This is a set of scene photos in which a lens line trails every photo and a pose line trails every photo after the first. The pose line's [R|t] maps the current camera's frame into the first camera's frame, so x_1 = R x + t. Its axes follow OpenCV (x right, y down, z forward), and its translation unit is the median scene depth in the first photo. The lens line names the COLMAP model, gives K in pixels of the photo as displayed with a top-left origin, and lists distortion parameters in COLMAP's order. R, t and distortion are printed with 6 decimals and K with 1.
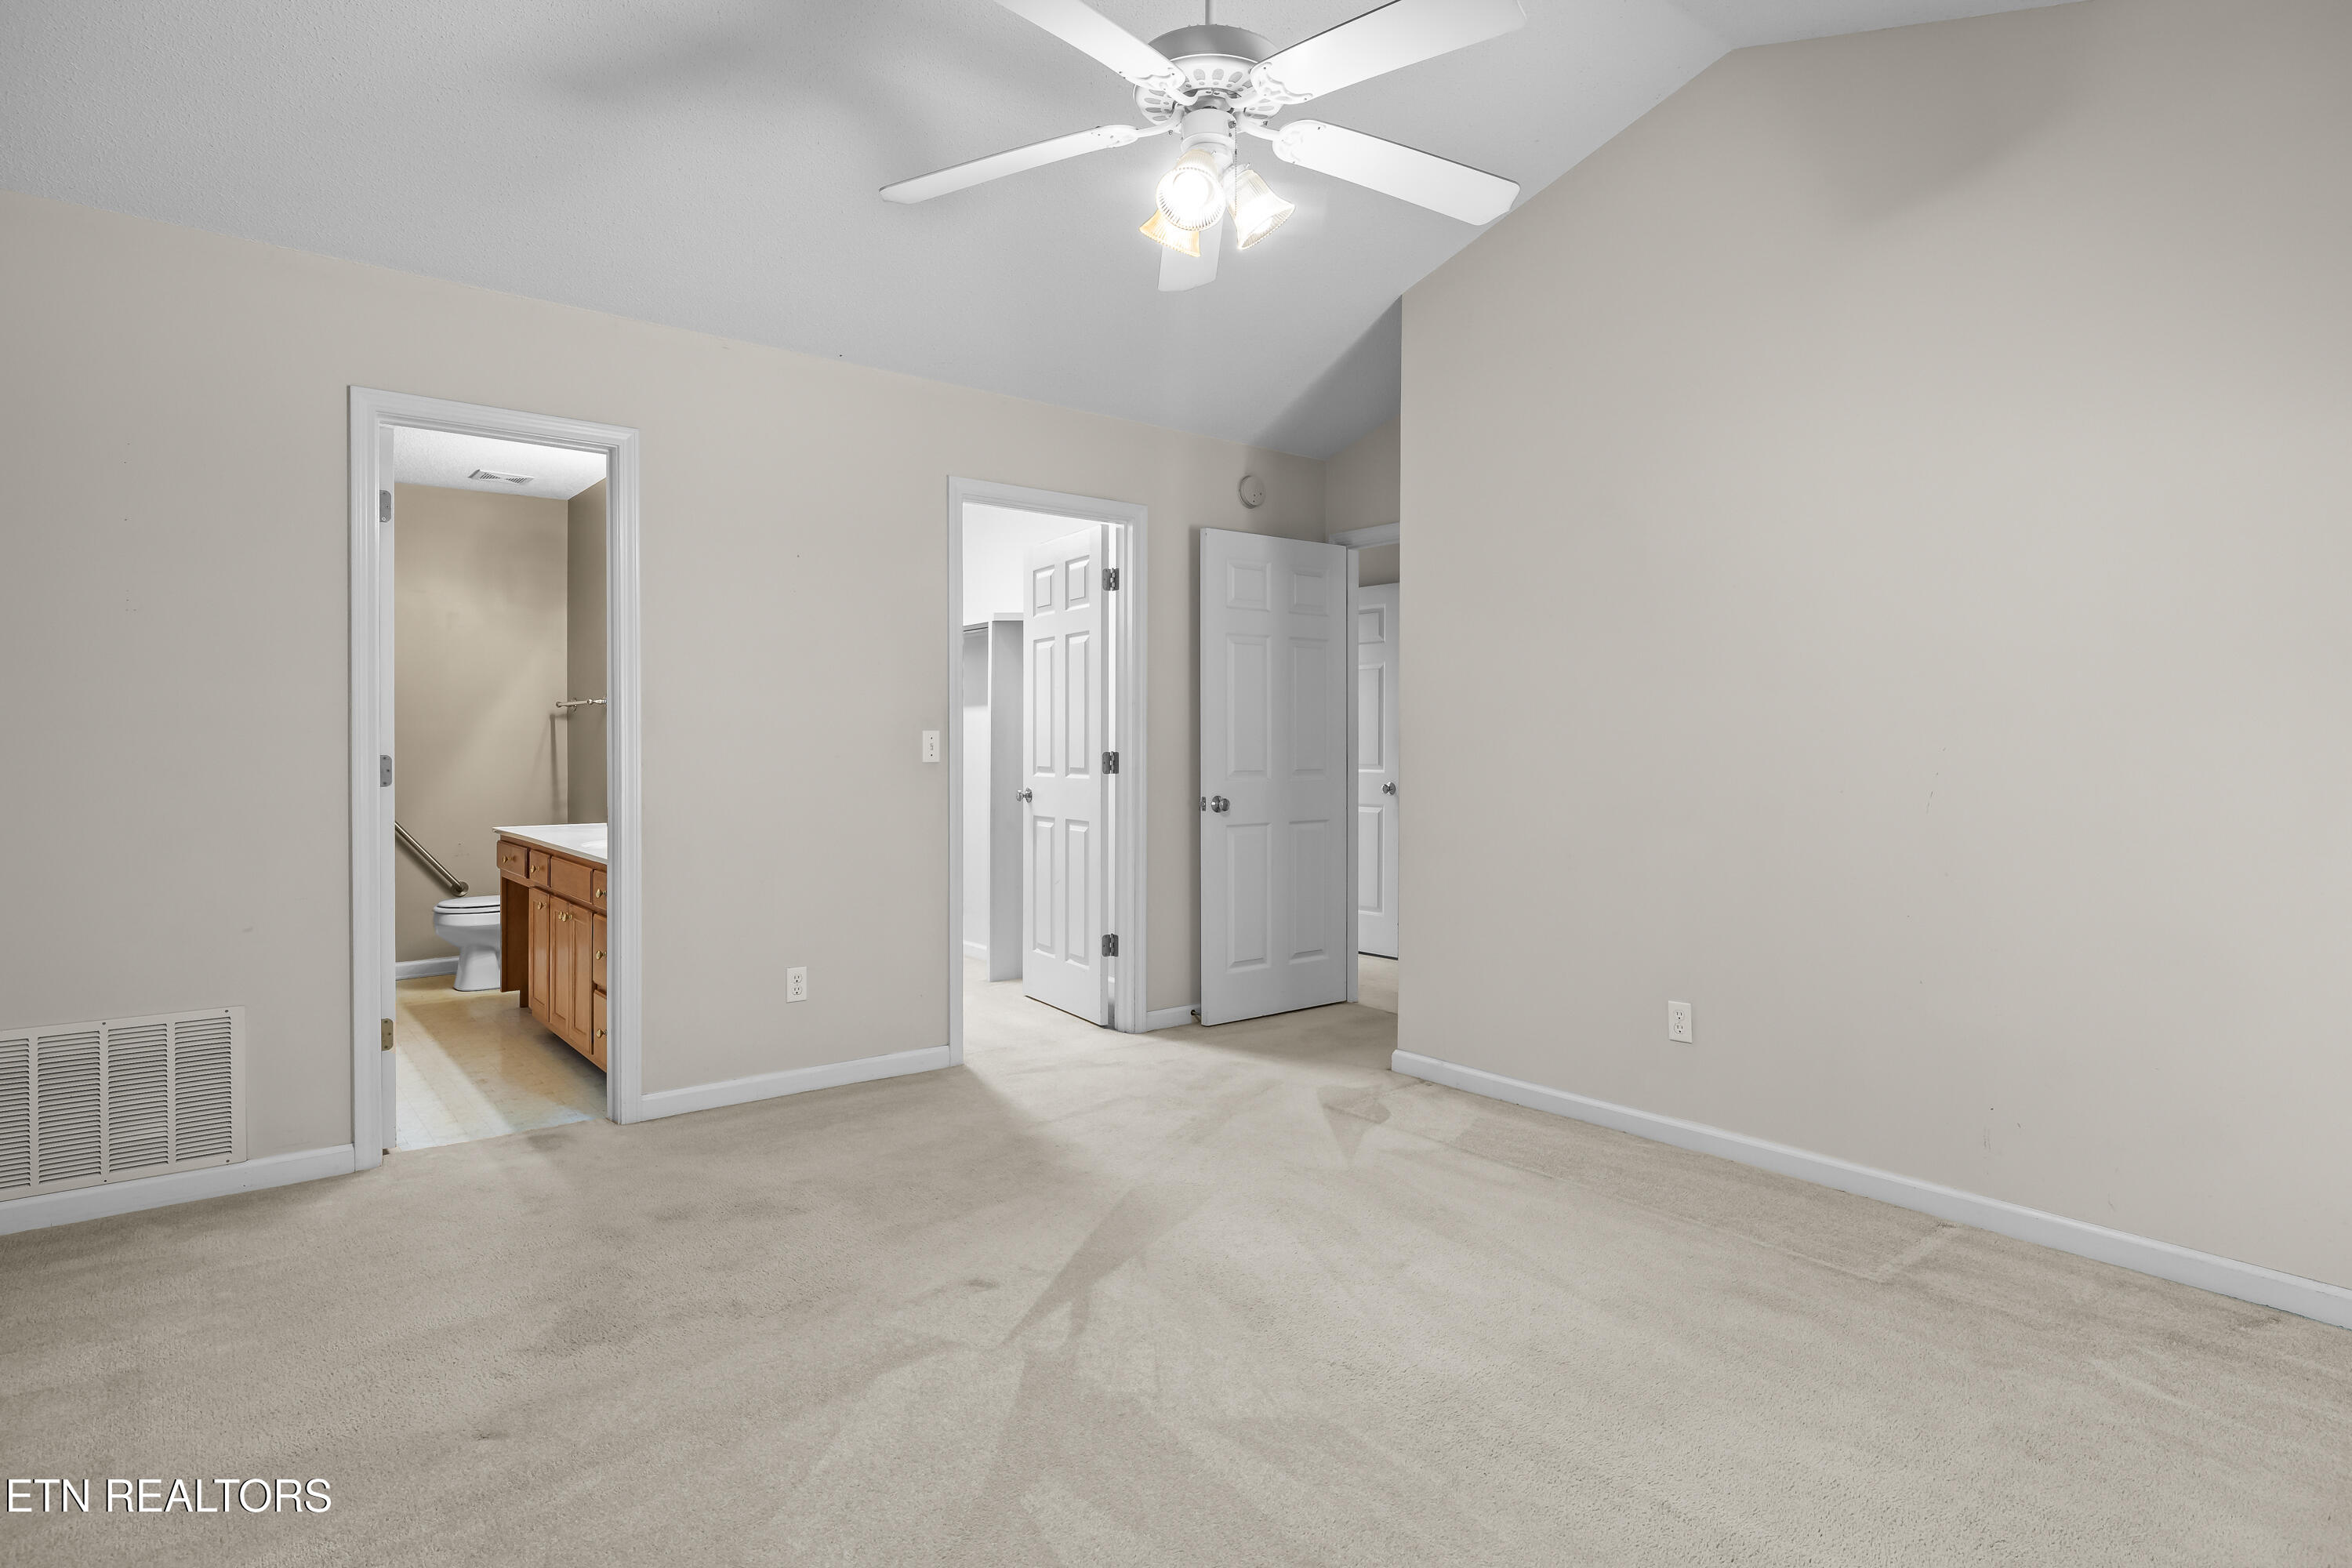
lens RADIAL K [[1253.2, 0, 1179.2], [0, 1253.2, 779.6], [0, 0, 1]] dist [-0.003829, -0.002179]
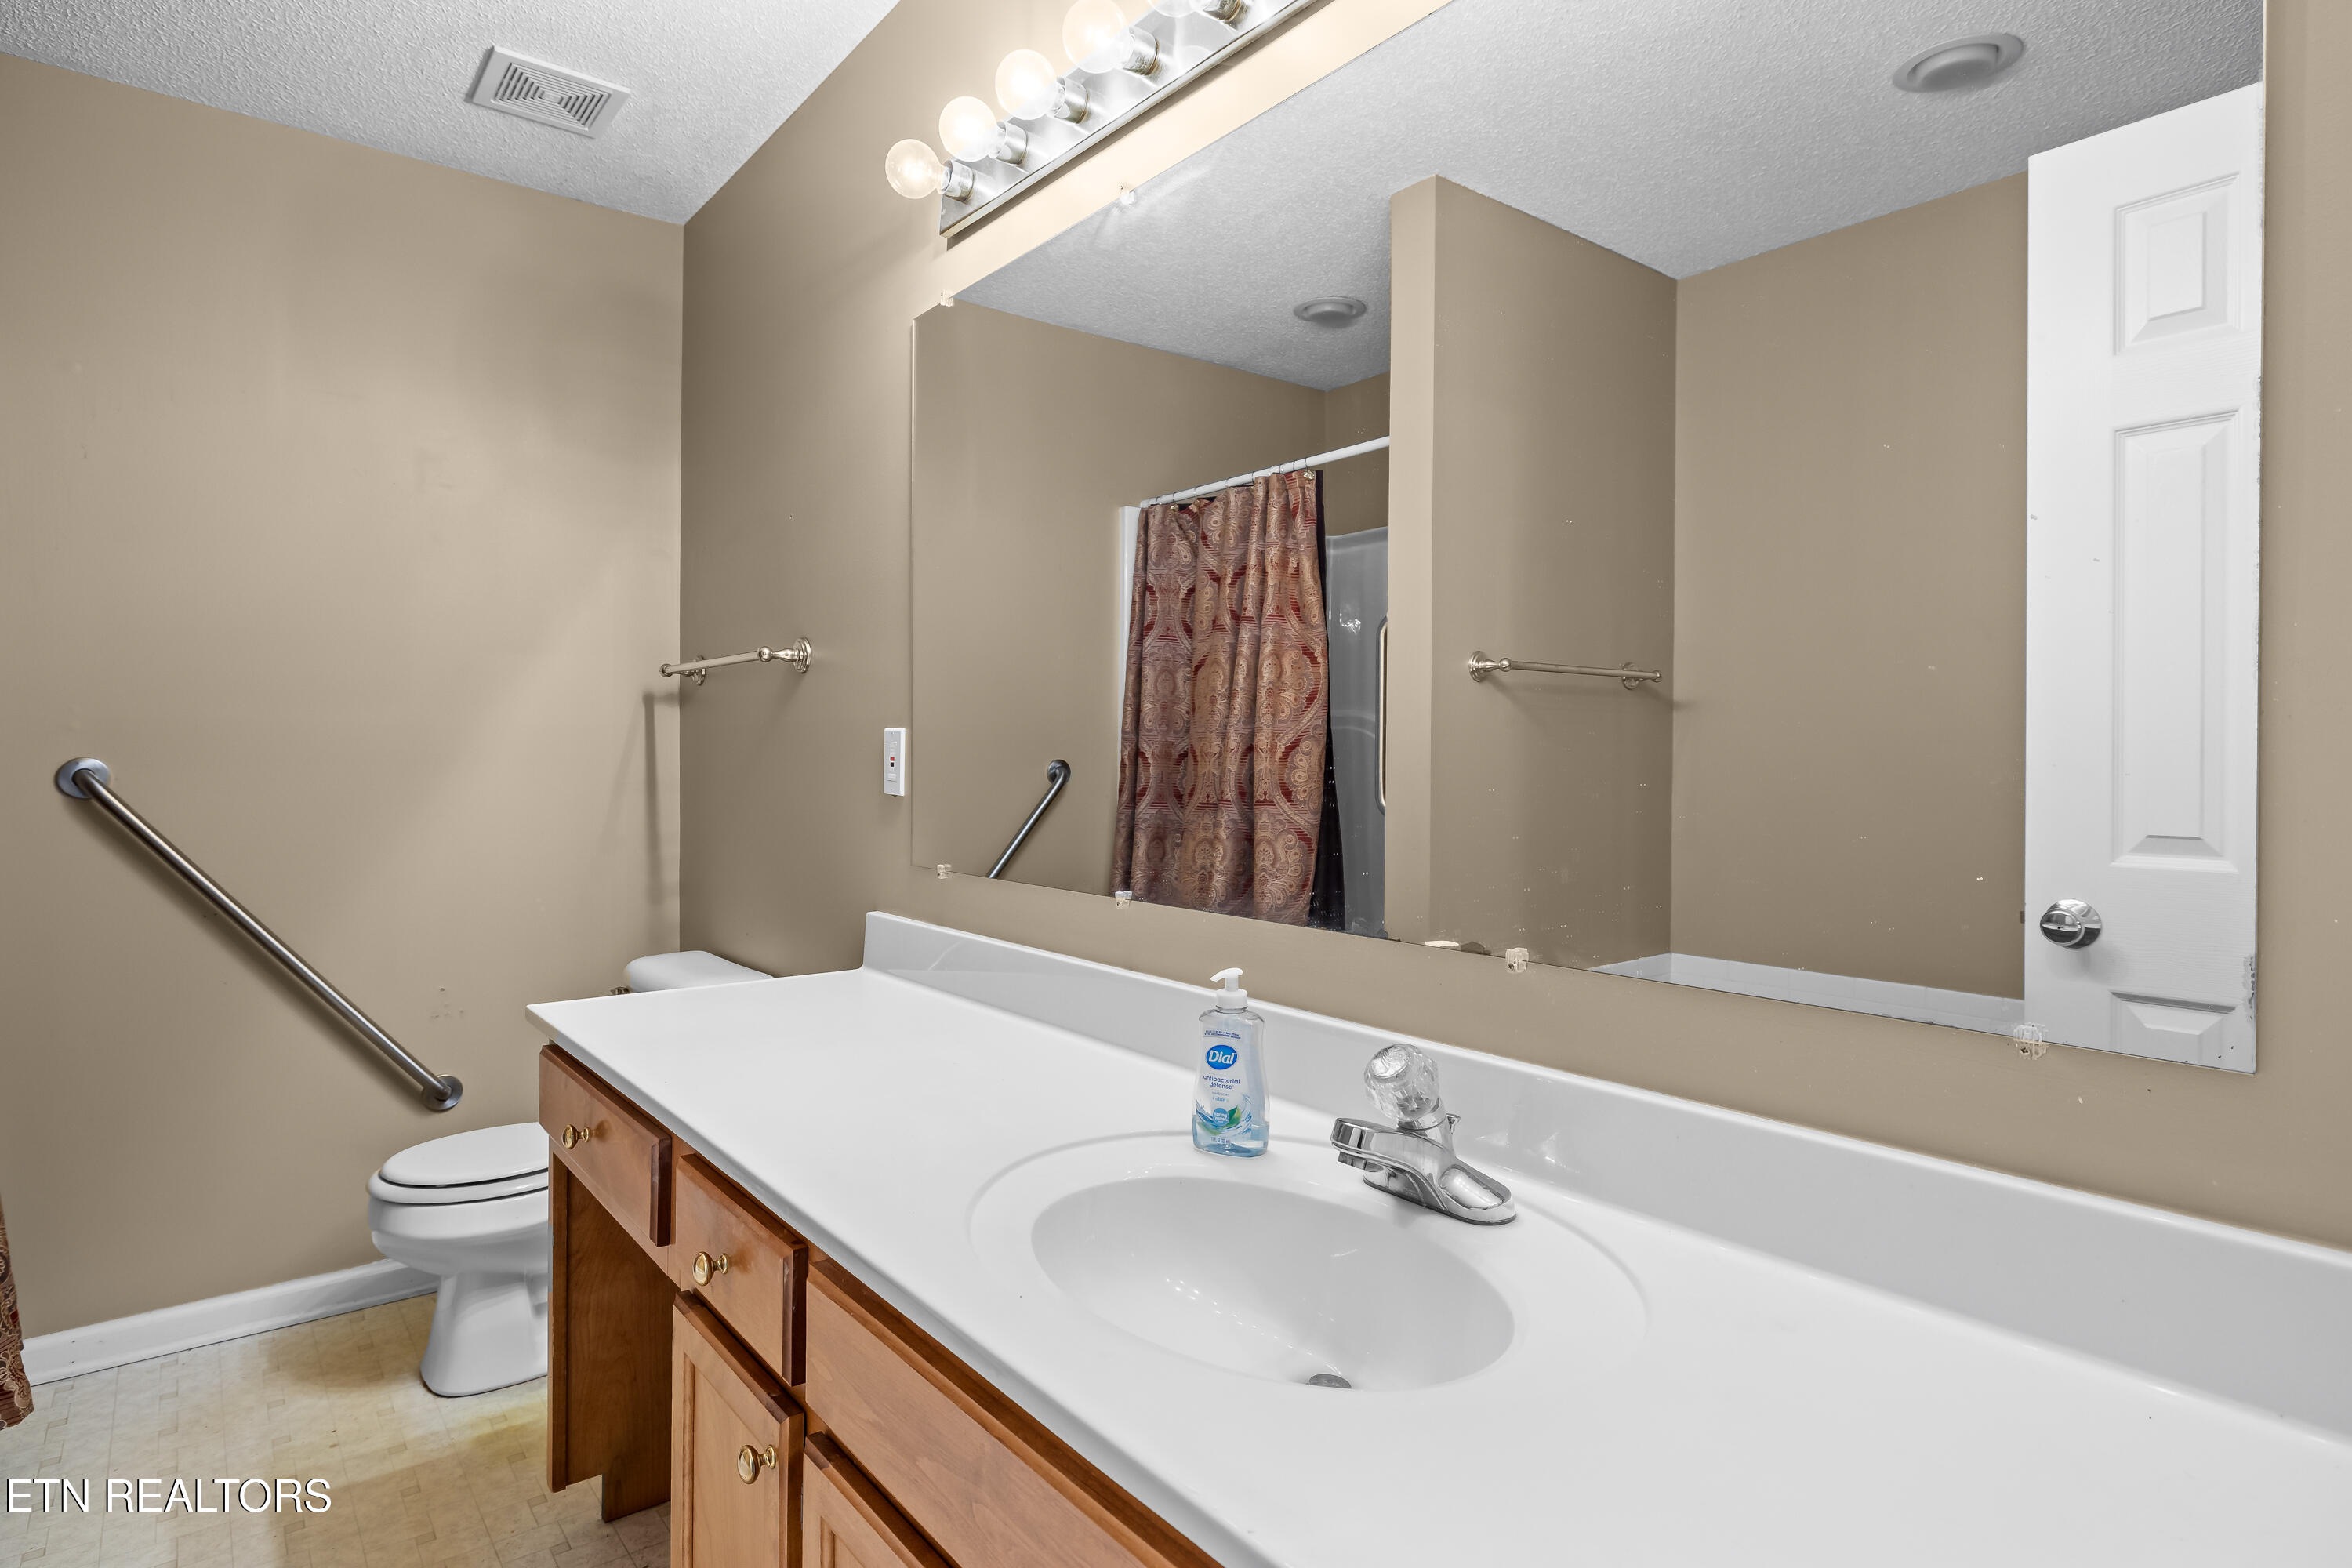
lens RADIAL K [[1253.2, 0, 1167.9], [0, 1253.2, 776.1], [0, 0, 1]] dist [-0.003829, -0.002179]
pose [[0.999954, 0.002835, -0.009108, -0.309895], [-0.002904, 0.999967, -0.007593, -0.019033], [0.009087, 0.007619, 0.999930, 0.551234]]
